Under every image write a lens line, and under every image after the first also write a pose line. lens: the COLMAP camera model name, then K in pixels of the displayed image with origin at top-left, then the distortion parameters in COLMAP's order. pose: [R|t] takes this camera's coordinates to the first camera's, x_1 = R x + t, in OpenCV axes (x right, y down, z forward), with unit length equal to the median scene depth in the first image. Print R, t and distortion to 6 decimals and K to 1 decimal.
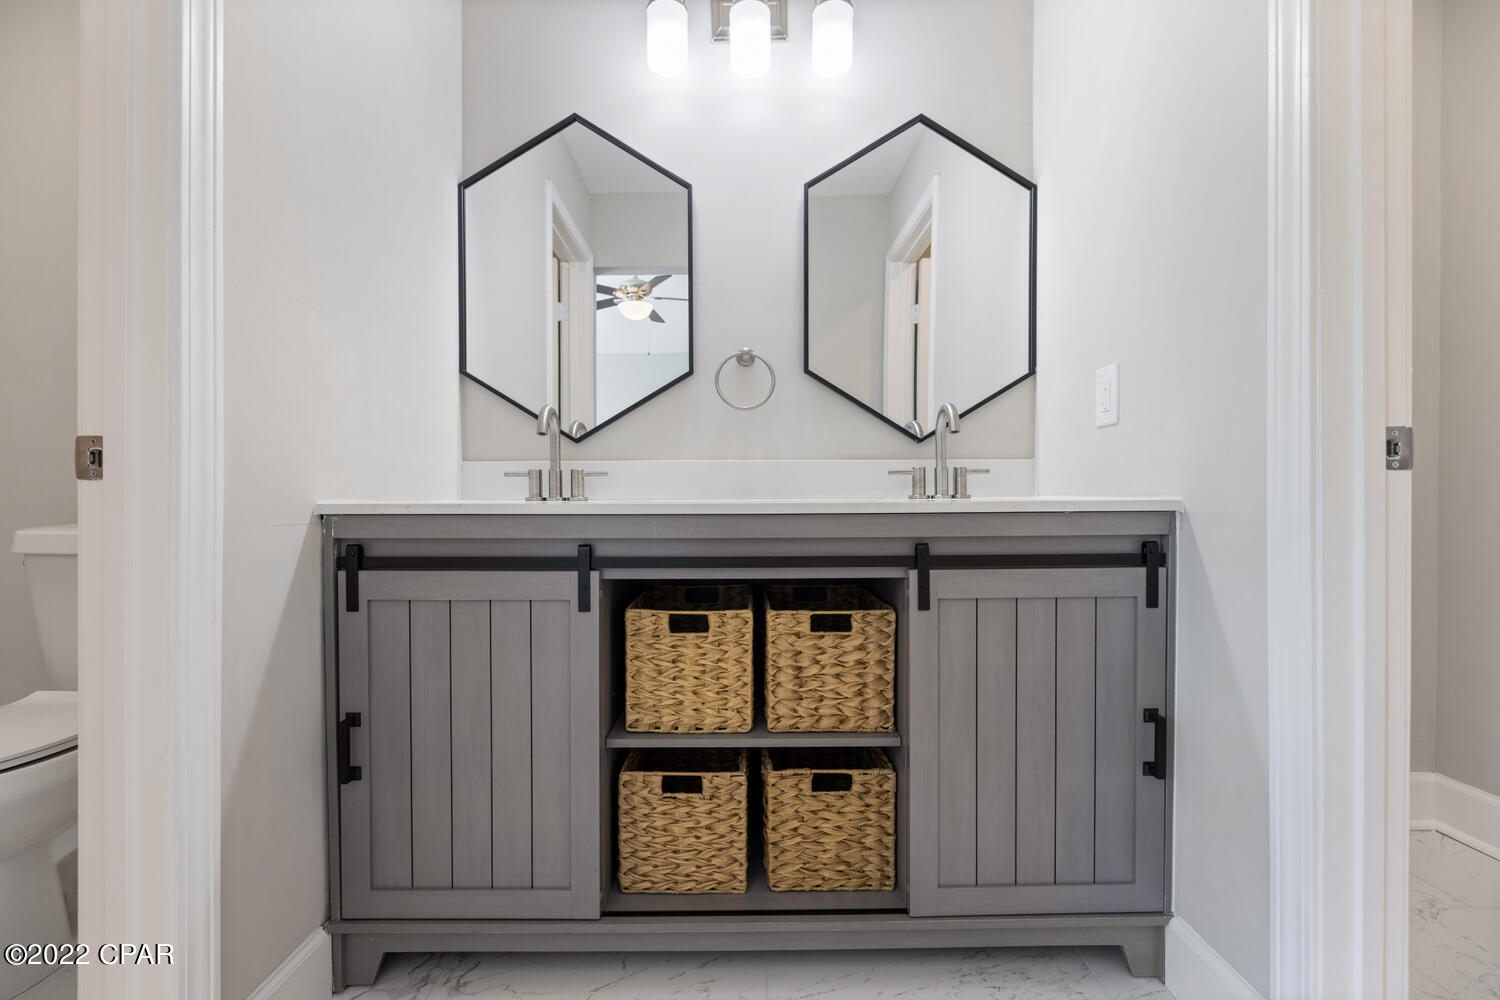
lens RADIAL K [[624.3, 0, 736.0], [0, 624.3, 513.7], [0, 0, 1]] dist [0.002987, -0.000431]
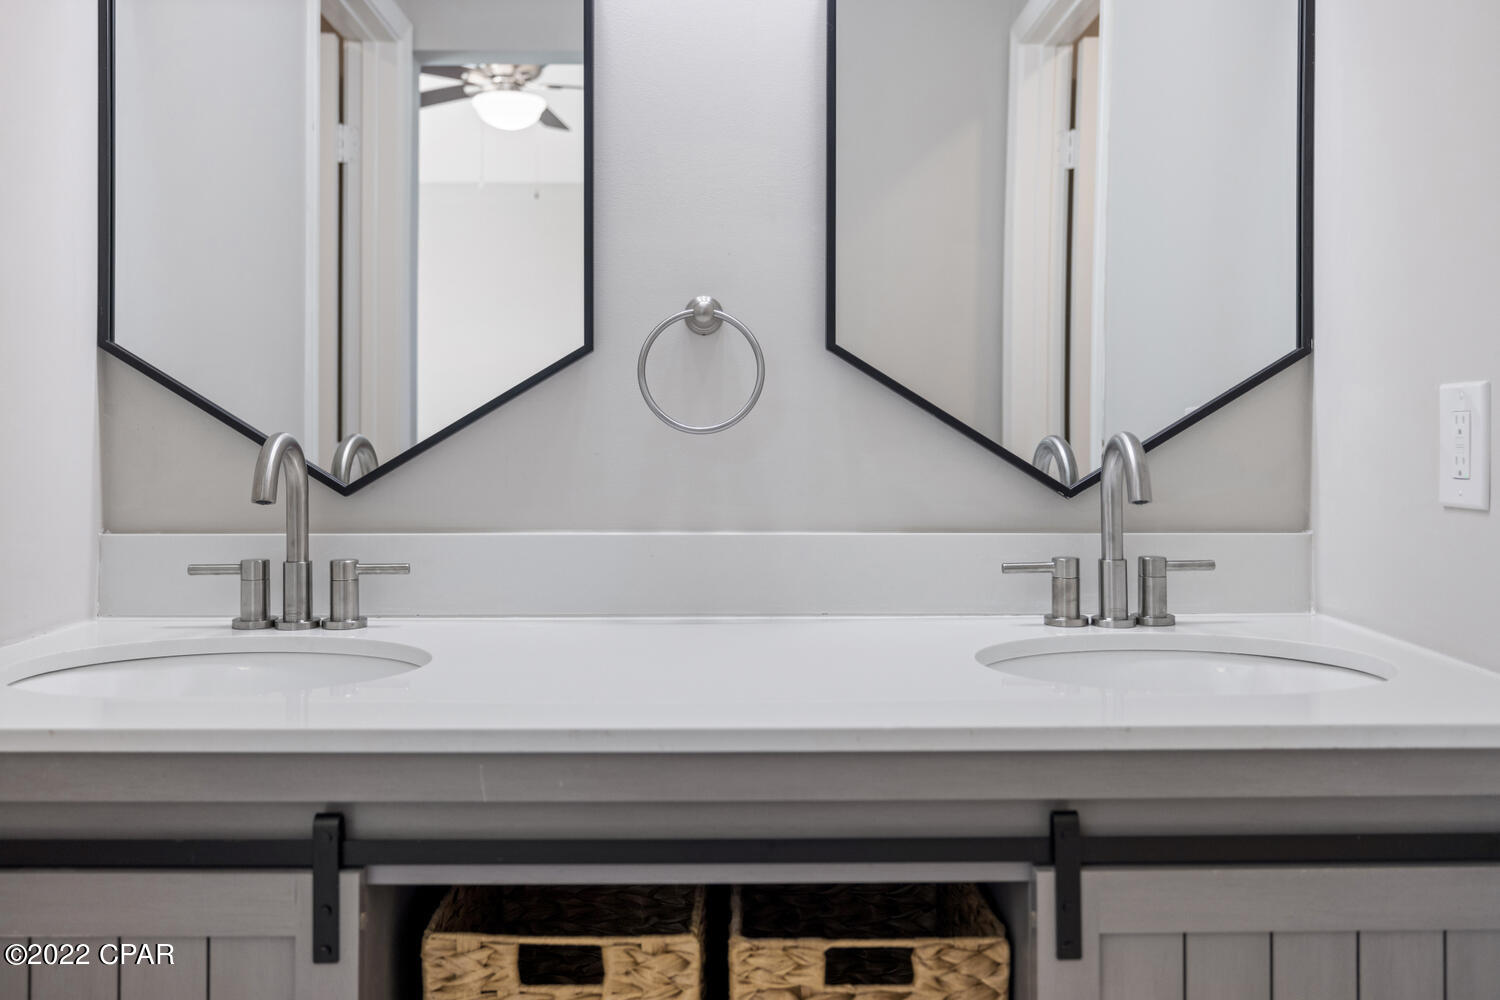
lens RADIAL K [[1241.5, 0, 730.9], [0, 1241.5, 449.1], [0, 0, 1]] dist [0.009197, 0.013250]
pose [[0.999952, 0.005632, 0.008051, 0.030034], [-0.005523, 0.999893, -0.013548, -0.143406], [-0.008126, 0.013503, 0.999876, 0.057155]]
